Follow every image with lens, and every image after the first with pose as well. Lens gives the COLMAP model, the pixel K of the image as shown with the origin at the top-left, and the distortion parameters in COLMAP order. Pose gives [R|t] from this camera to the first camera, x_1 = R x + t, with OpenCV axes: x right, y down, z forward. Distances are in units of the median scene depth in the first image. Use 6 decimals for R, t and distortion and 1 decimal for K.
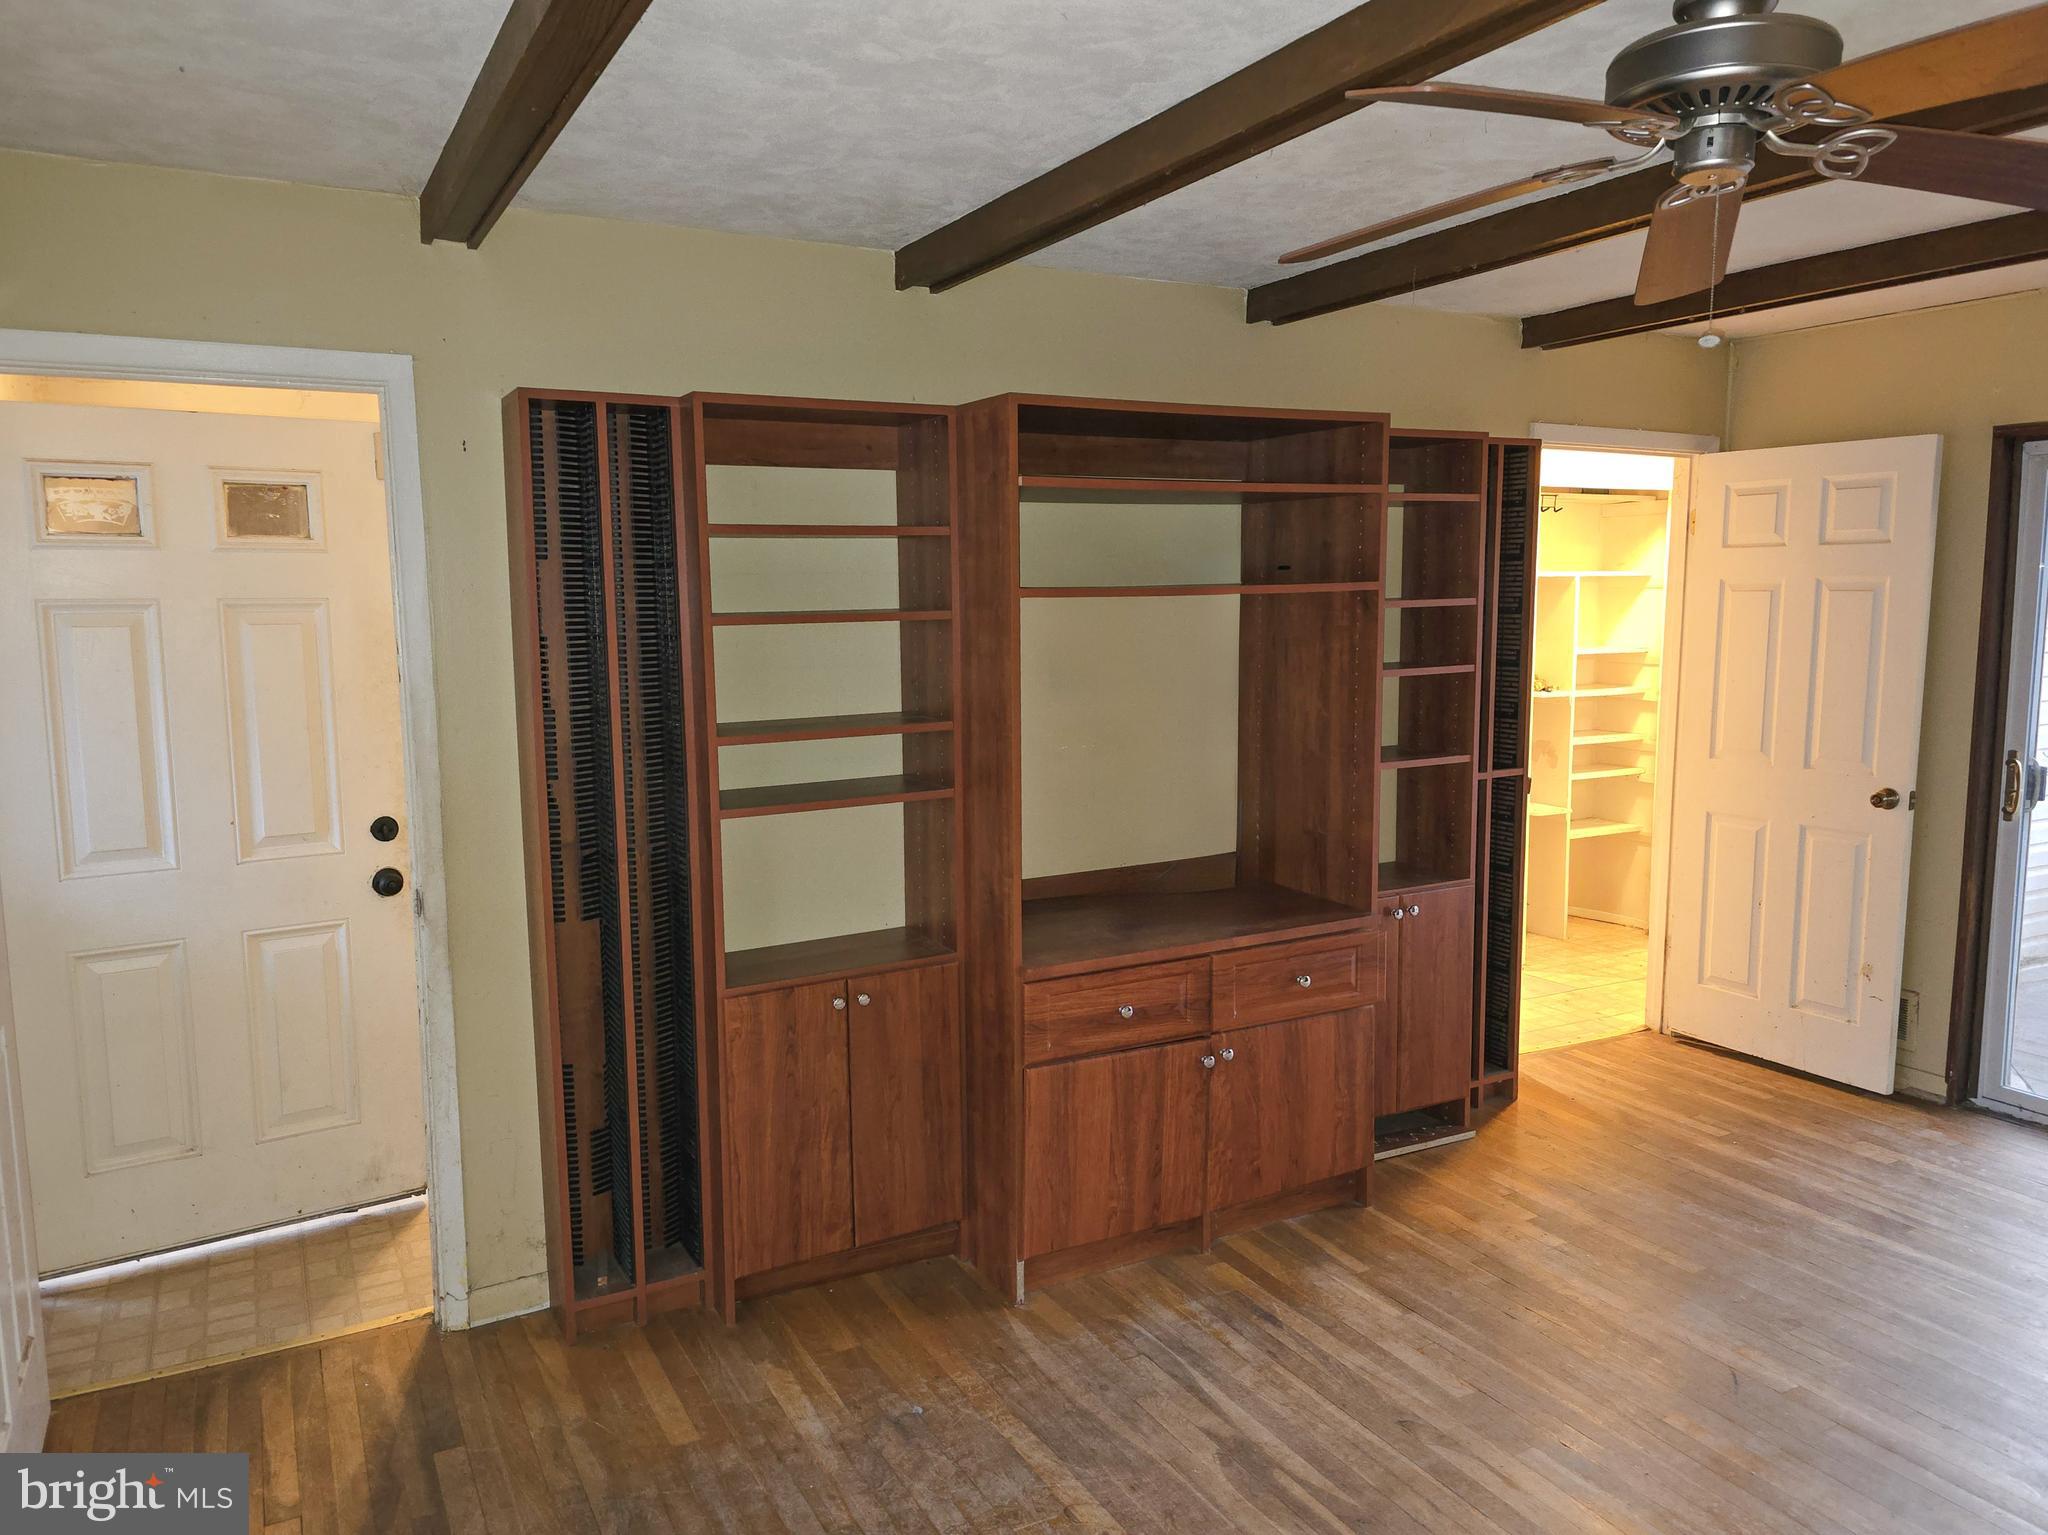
lens RADIAL K [[1393.1, 0, 1024.0], [0, 1393.1, 767.5], [0, 0, 1]] dist [-0.033619, 0.001264]
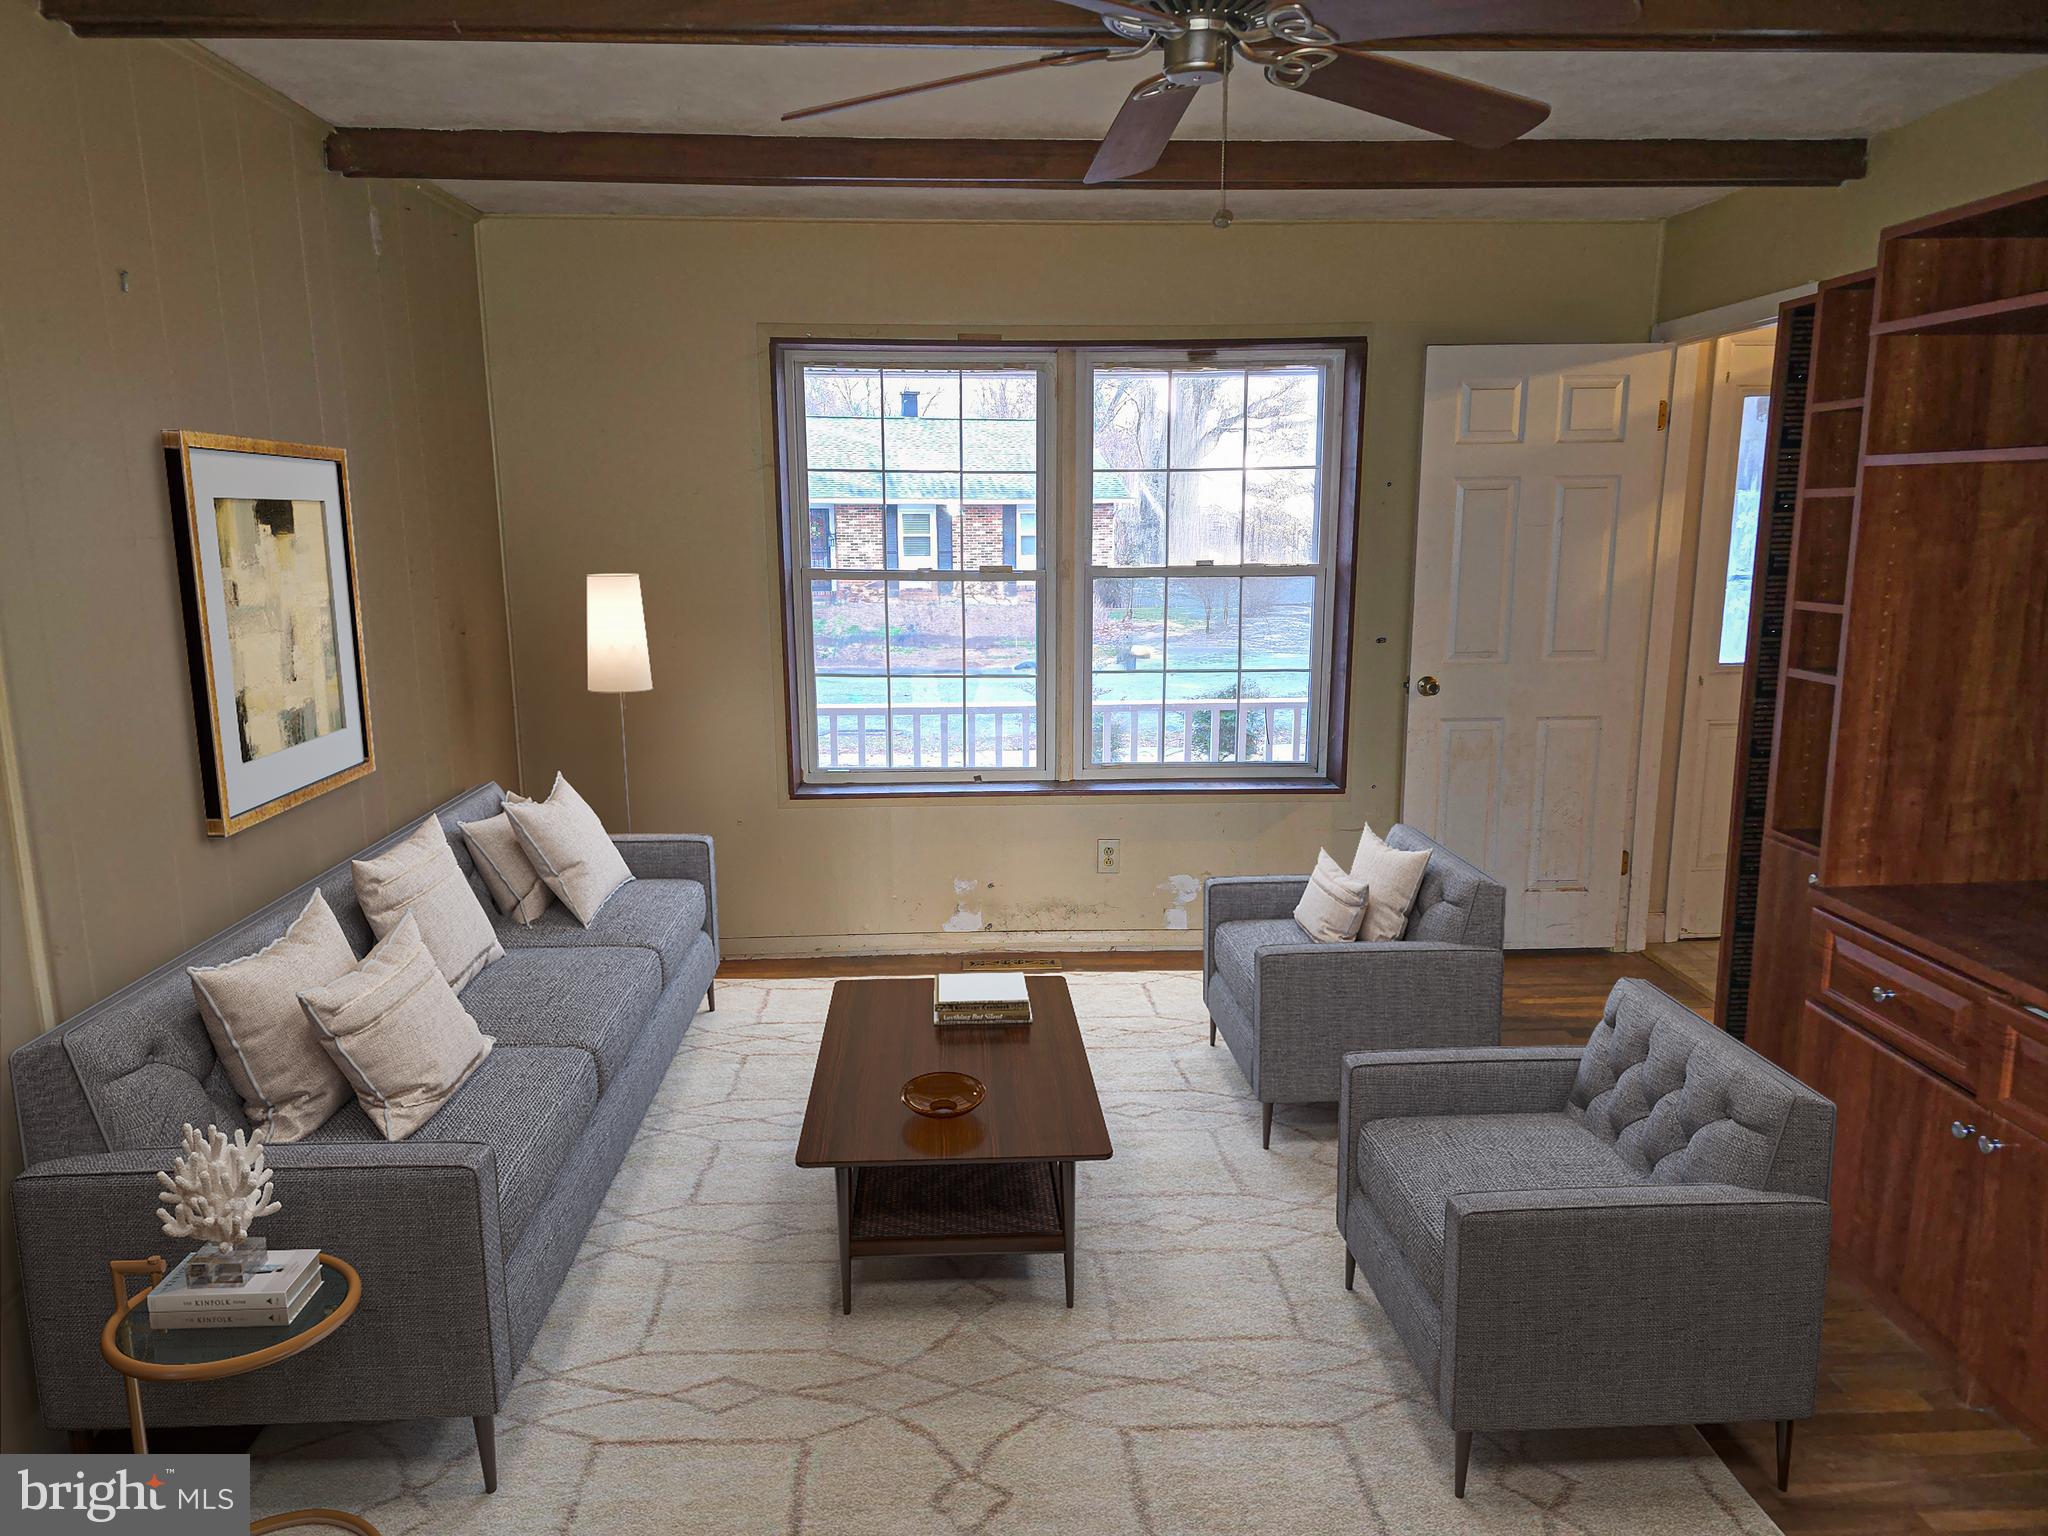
lens RADIAL K [[1409.3, 0, 1018.5], [0, 1409.3, 764.9], [0, 0, 1]] dist [0.073028, -0.073793]
pose [[-0.451107, 0.174219, -0.875300, 0.711901], [-0.107889, 0.962923, 0.247263, -0.073654], [0.885925, 0.205977, -0.415585, 0.618103]]
